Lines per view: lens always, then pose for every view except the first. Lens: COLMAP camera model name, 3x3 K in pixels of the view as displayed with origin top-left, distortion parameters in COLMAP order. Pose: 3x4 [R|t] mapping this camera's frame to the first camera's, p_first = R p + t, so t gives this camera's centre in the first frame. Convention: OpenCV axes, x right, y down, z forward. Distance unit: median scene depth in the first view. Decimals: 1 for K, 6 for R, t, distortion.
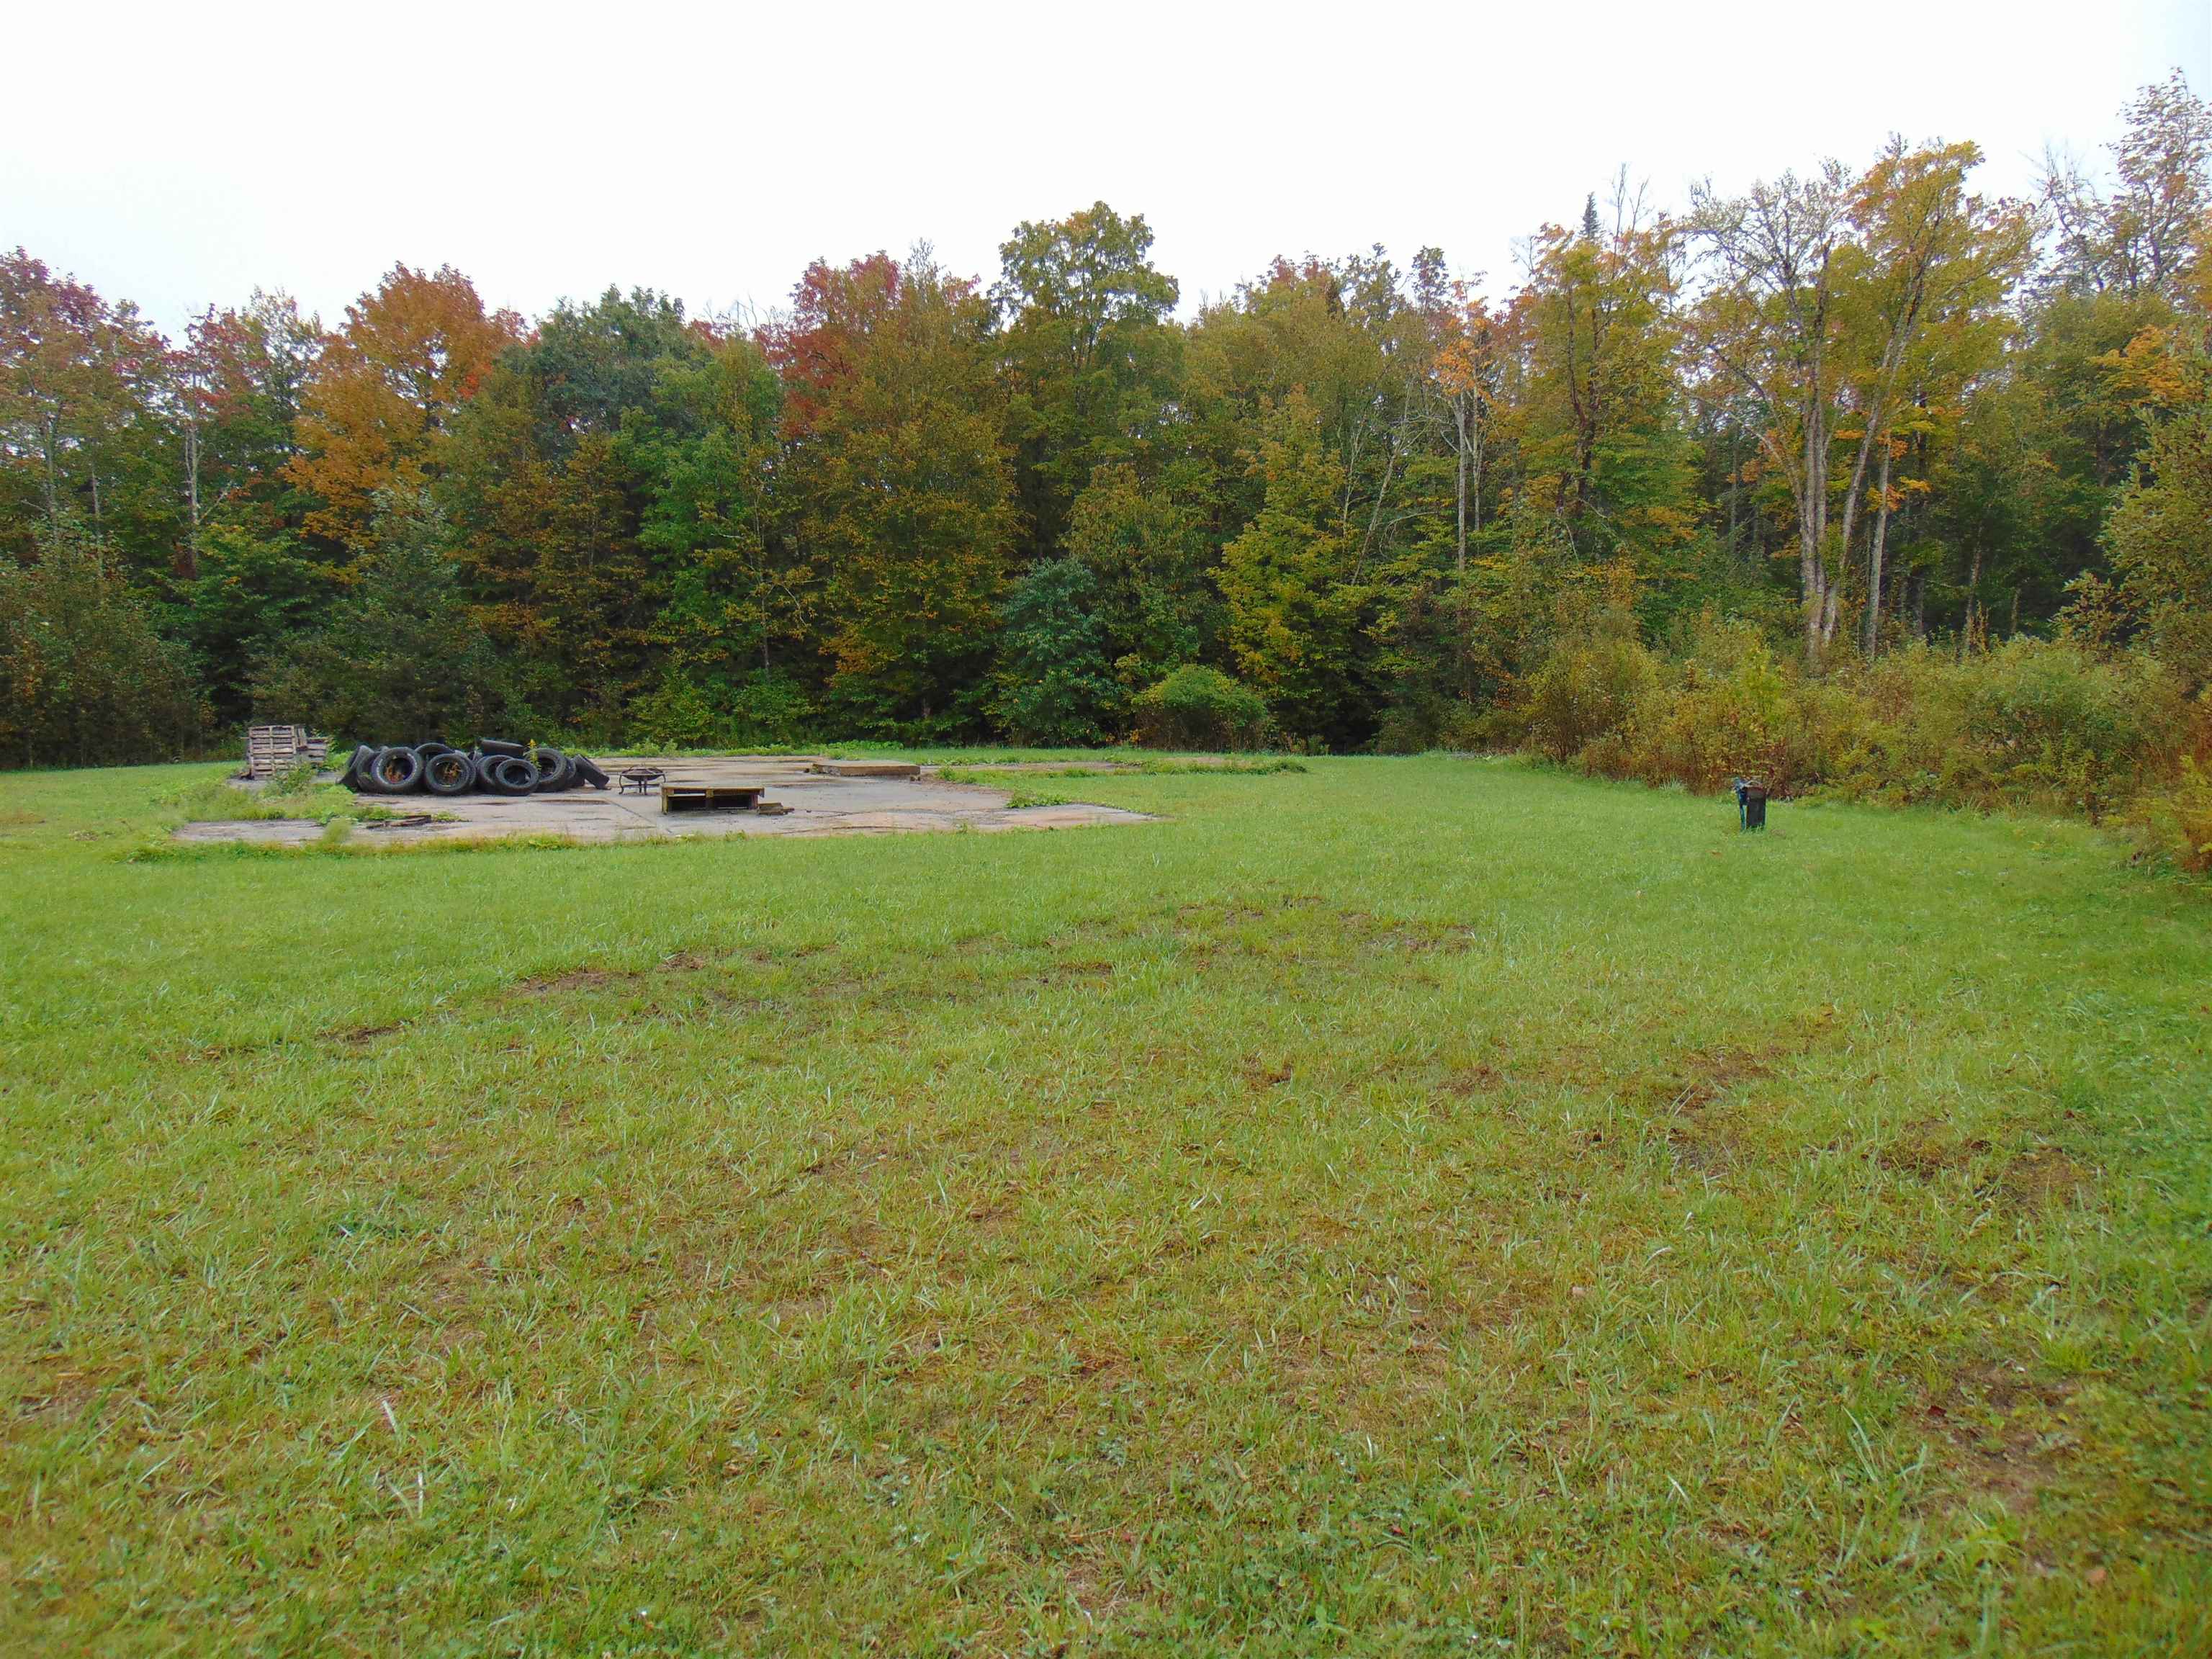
lens RADIAL K [[1654.5, 0, 1101.2], [0, 1654.5, 831.1], [0, 0, 1]] dist [-0.037455, 0.076118]
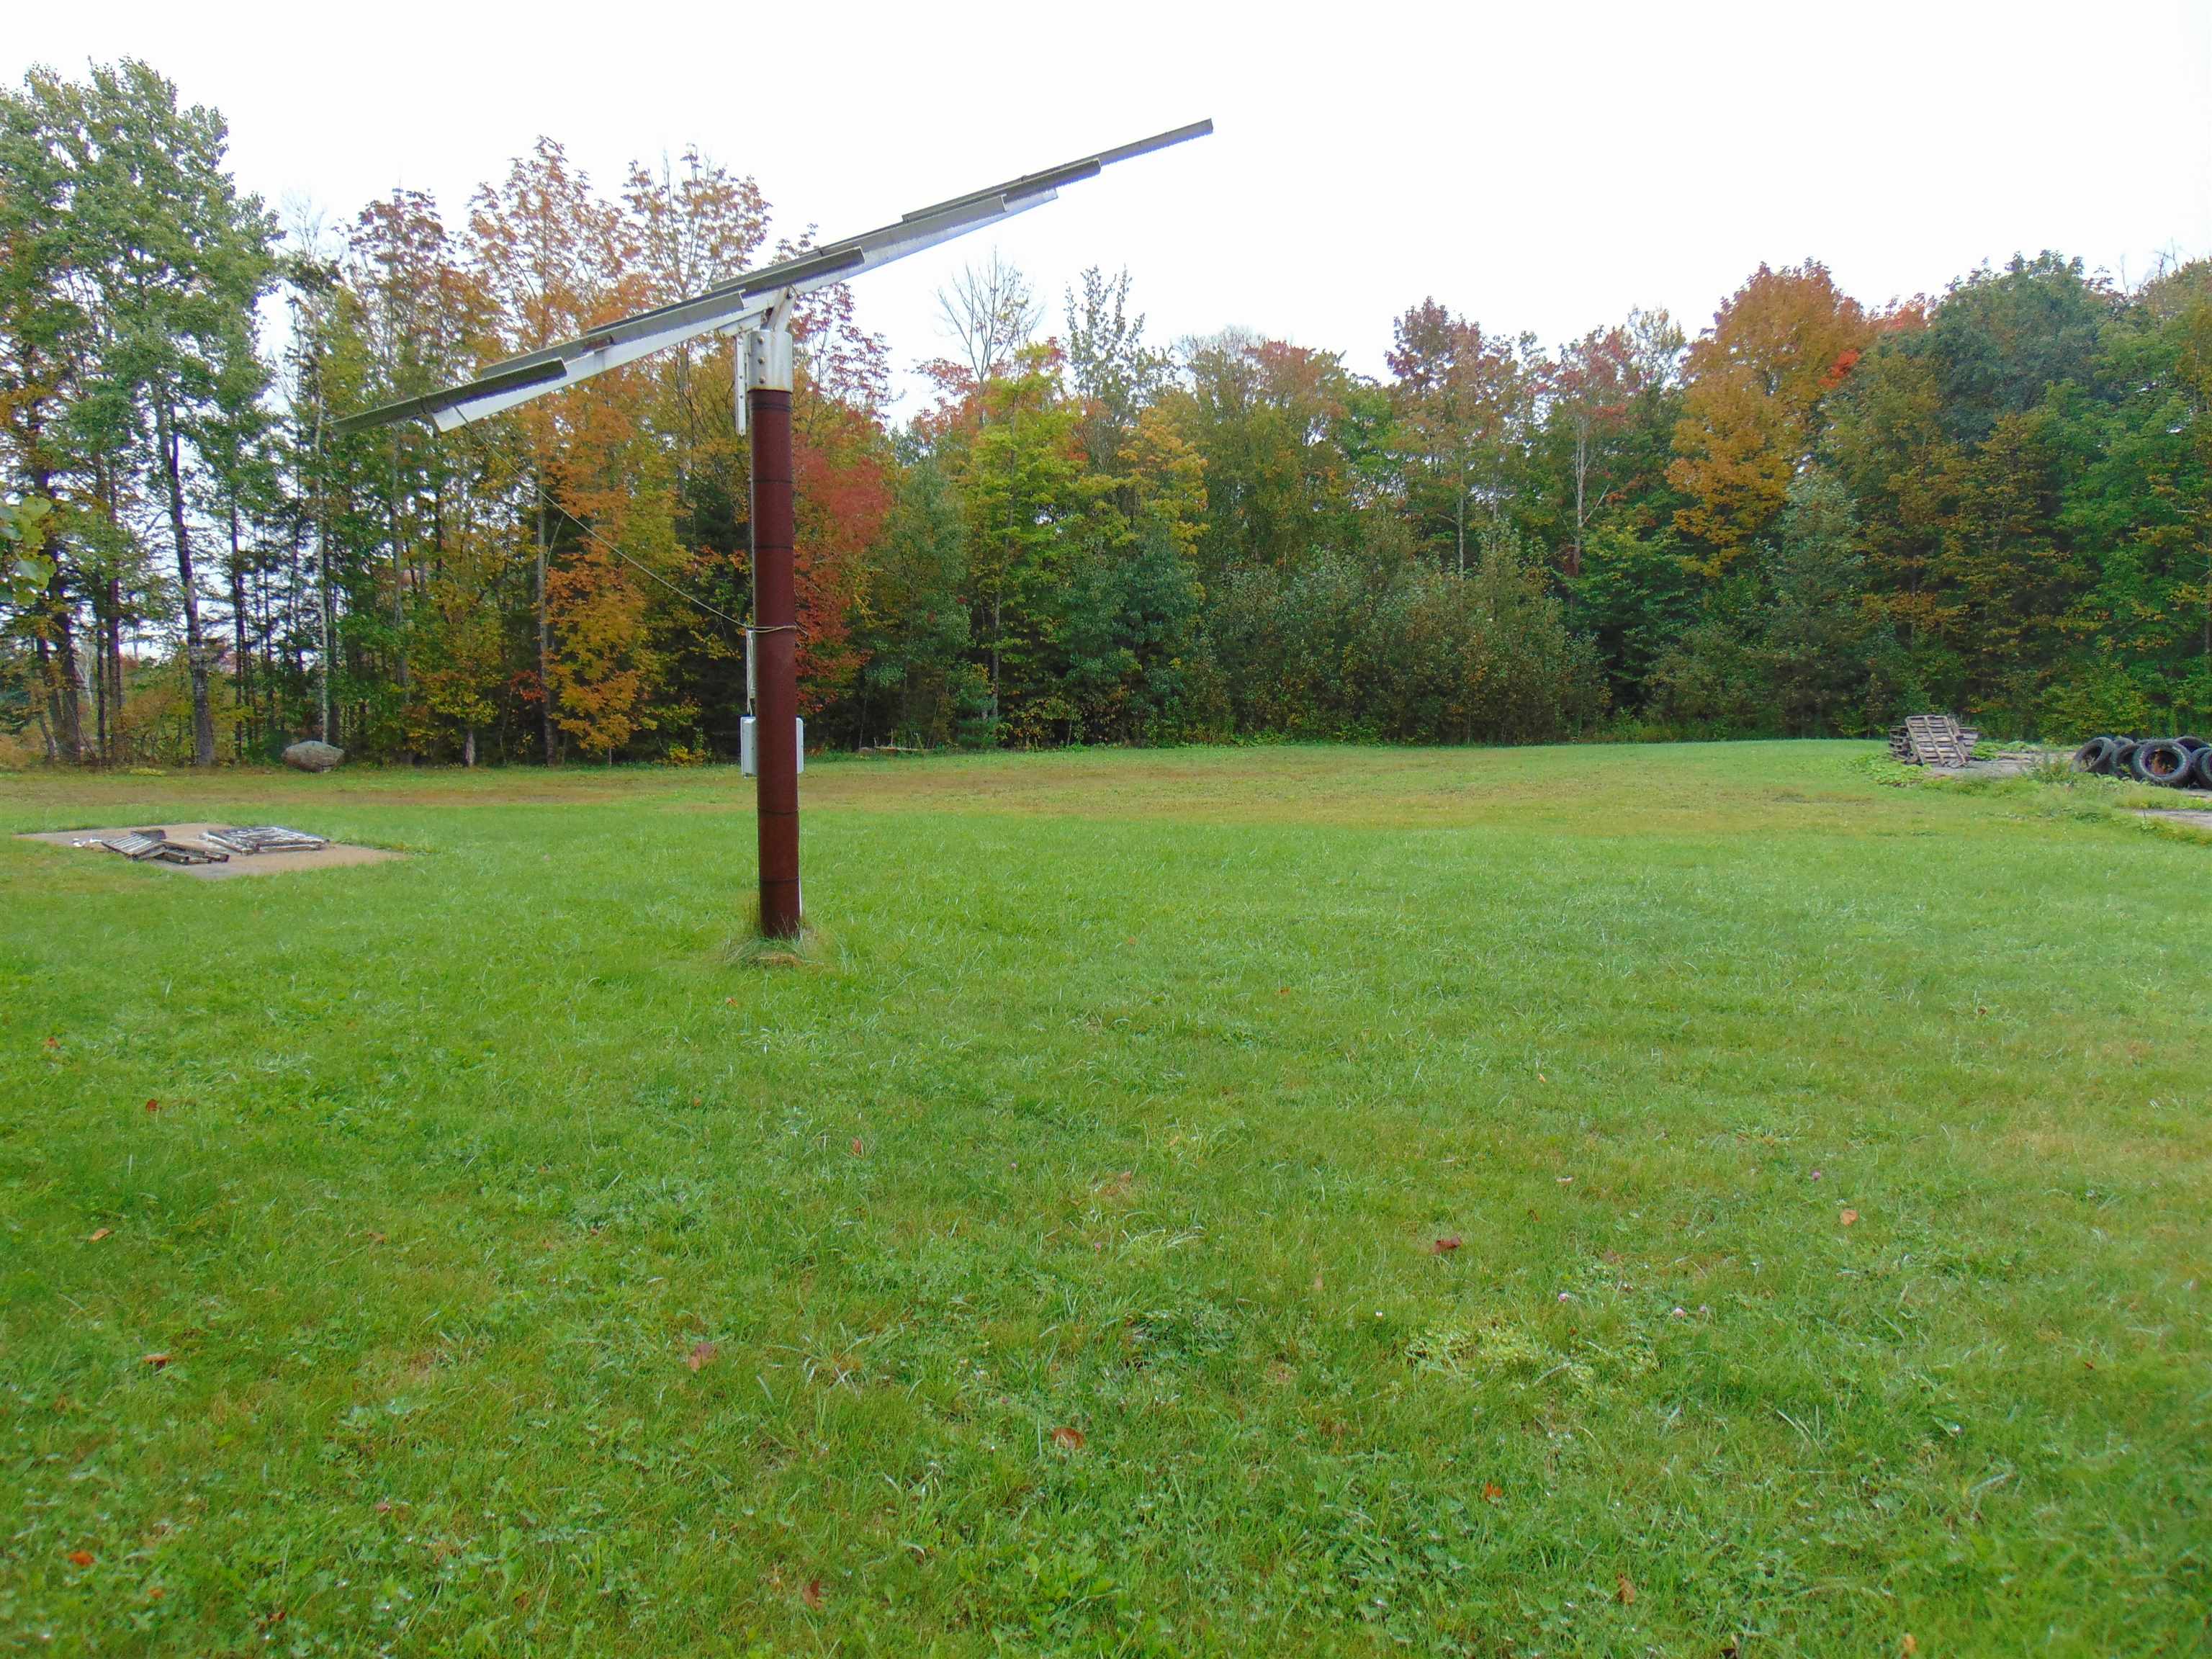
lens RADIAL K [[1654.5, 0, 1101.2], [0, 1654.5, 831.1], [0, 0, 1]] dist [-0.037455, 0.076118]
pose [[0.815613, 0.057231, -0.575761, -0.173440], [-0.052211, 0.998316, 0.025272, 0.005996], [0.576238, 0.009449, 0.817228, -0.088623]]
